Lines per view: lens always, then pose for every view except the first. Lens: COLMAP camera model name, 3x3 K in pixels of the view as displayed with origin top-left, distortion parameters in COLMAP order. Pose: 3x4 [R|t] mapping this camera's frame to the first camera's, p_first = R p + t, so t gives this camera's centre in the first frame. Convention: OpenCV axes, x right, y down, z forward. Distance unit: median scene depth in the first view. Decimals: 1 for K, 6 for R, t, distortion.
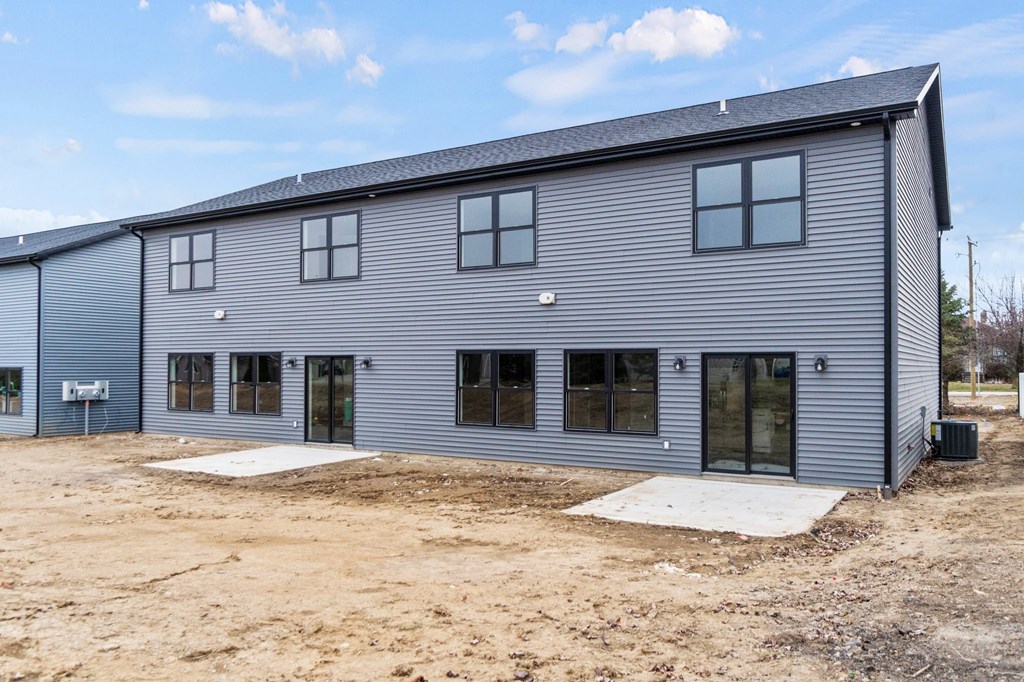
lens RADIAL K [[790.1, 0, 512.0], [0, 790.1, 341.0], [0, 0, 1]] dist [-0.001352, 0.001442]
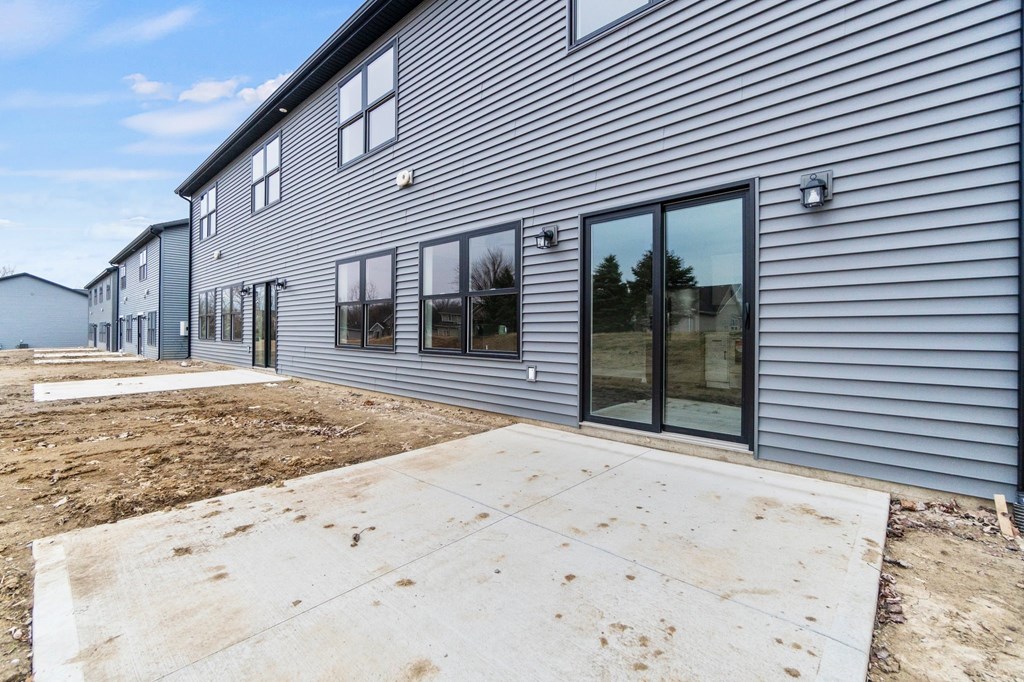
lens RADIAL K [[444.0, 0, 505.6], [0, 444.0, 328.8], [0, 0, 1]] dist [-0.004310, 0.000155]
pose [[0.978770, 0.000053, -0.204963, 0.248681], [0.004749, 0.999726, 0.022935, 0.088869], [0.204908, -0.023421, 0.978501, 0.660585]]
